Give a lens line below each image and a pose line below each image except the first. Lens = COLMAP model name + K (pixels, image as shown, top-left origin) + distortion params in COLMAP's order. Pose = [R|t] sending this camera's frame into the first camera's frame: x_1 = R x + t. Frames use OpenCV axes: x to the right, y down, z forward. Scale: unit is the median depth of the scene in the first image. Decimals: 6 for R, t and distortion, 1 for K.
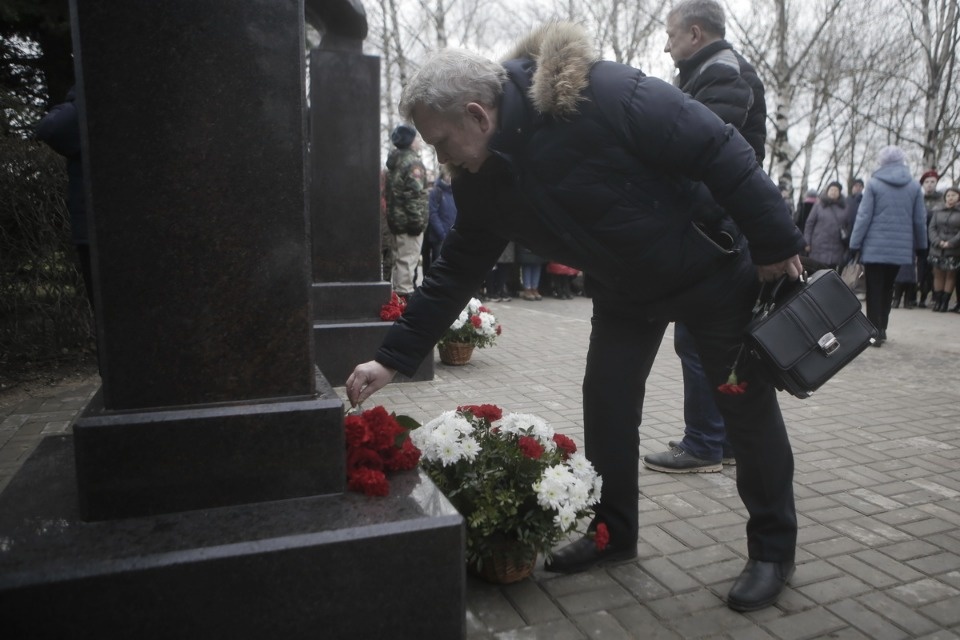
lens RADIAL K [[795.7, 0, 501.8], [0, 795.7, 352.9], [0, 0, 1]] dist [-0.100950, 0.066532]
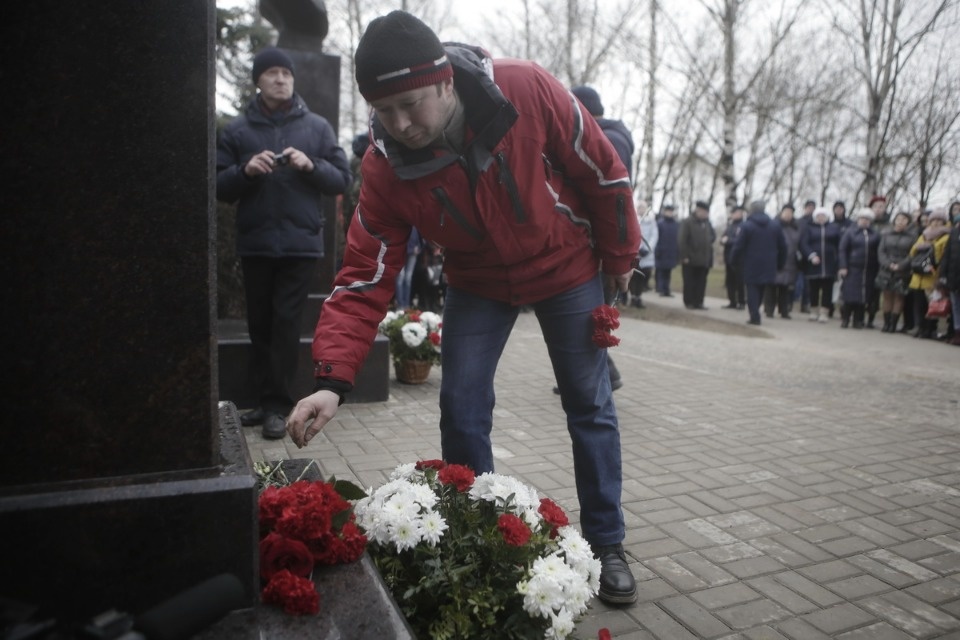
lens RADIAL K [[745.6, 0, 480.0], [0, 745.6, 320.0], [0, 0, 1]] dist [-0.098106, 0.057723]
pose [[0.999161, 0.022773, 0.034027, -0.015963], [-0.021013, 0.998466, -0.051221, -0.028527], [-0.035141, 0.050463, 0.998108, 0.190481]]
